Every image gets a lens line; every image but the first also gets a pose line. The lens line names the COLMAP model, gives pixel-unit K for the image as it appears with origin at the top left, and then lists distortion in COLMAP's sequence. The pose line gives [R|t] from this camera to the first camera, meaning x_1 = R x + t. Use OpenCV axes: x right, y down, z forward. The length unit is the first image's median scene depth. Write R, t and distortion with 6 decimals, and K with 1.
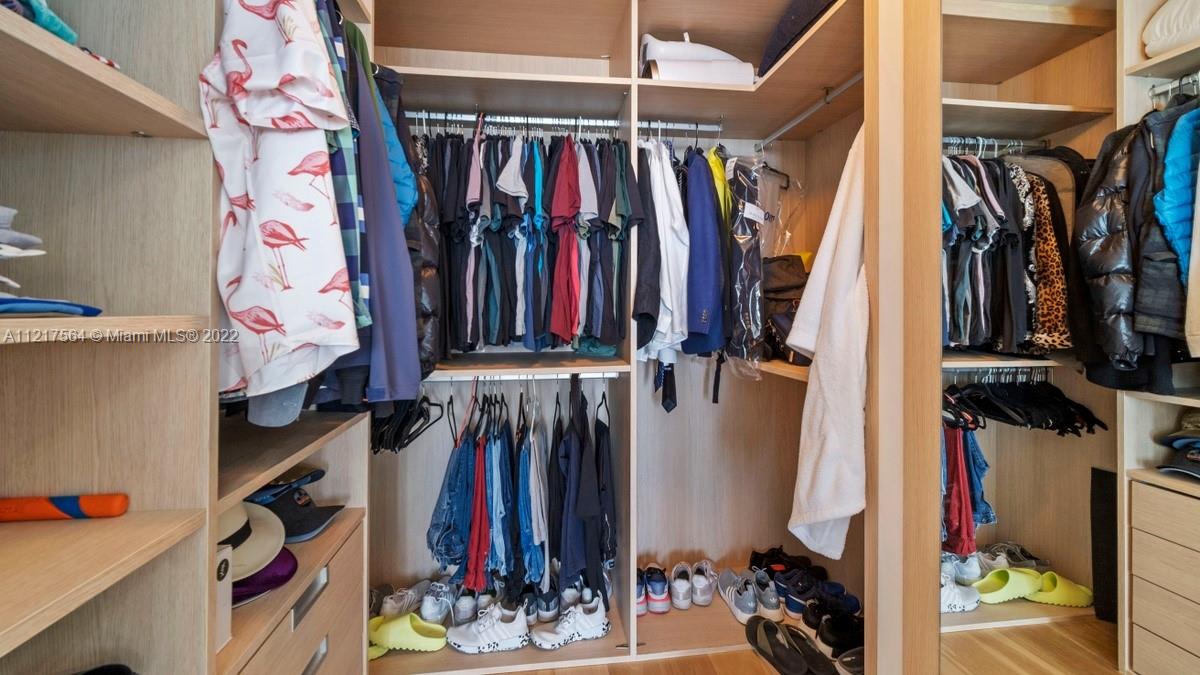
lens RADIAL K [[500.6, 0, 594.8], [0, 500.6, 301.0], [0, 0, 1]] dist [-0.002811, -0.000043]
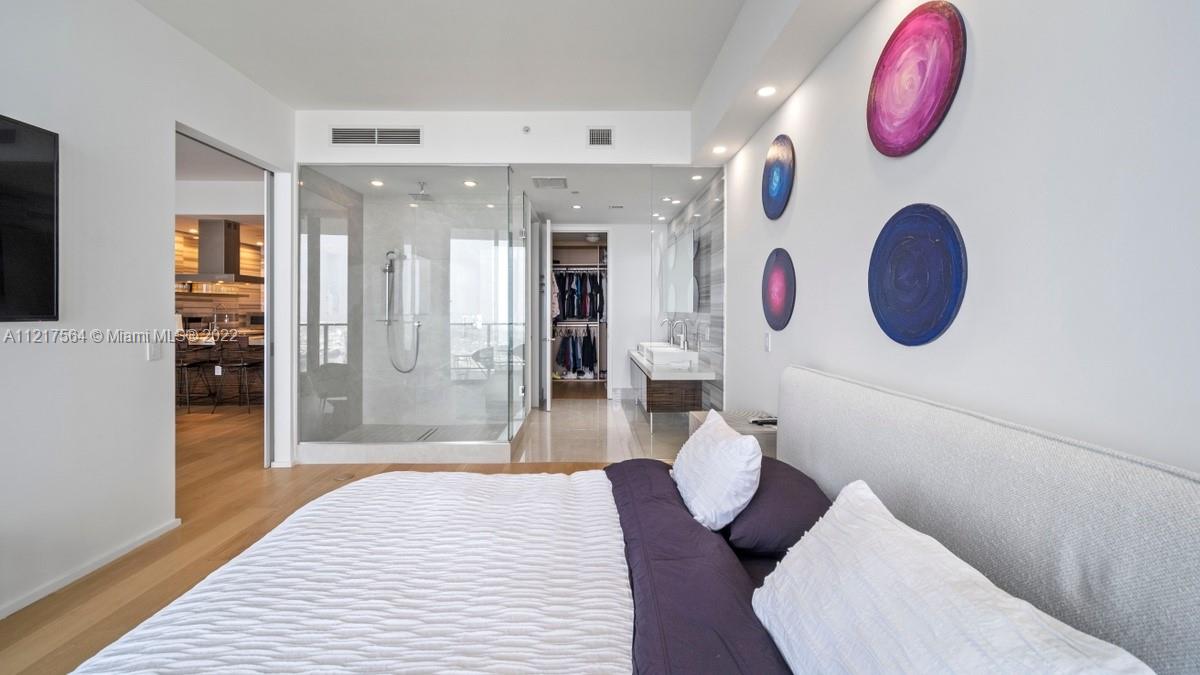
lens RADIAL K [[476.0, 0, 598.3], [0, 476.0, 316.4], [0, 0, 1]] dist [-0.002212, -0.000264]
pose [[0.995239, -0.000542, -0.097460, 0.530774], [0.002844, 0.999720, 0.023478, -0.035640], [0.097420, -0.023643, 0.994963, -3.644987]]
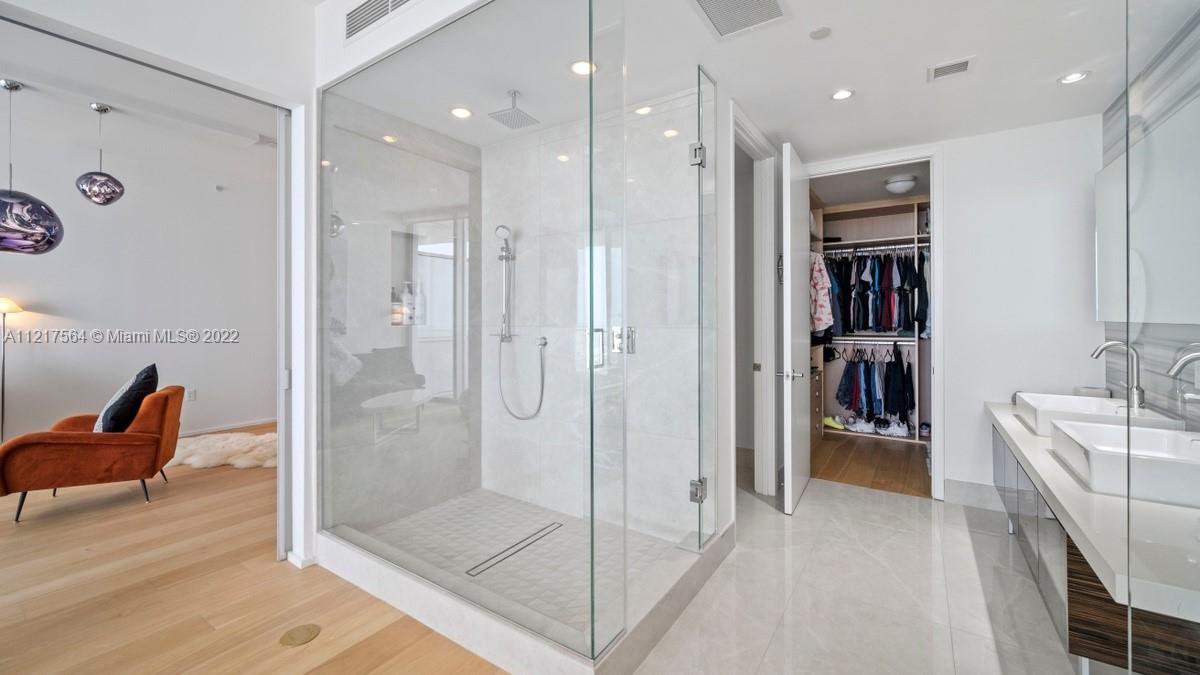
lens RADIAL K [[476.0, 0, 598.3], [0, 476.0, 316.4], [0, 0, 1]] dist [-0.002212, -0.000264]
pose [[0.755647, -0.007536, -0.654935, 0.471268], [0.012262, 0.999921, 0.002642, -0.019384], [0.654864, -0.010028, 0.755680, -2.155137]]
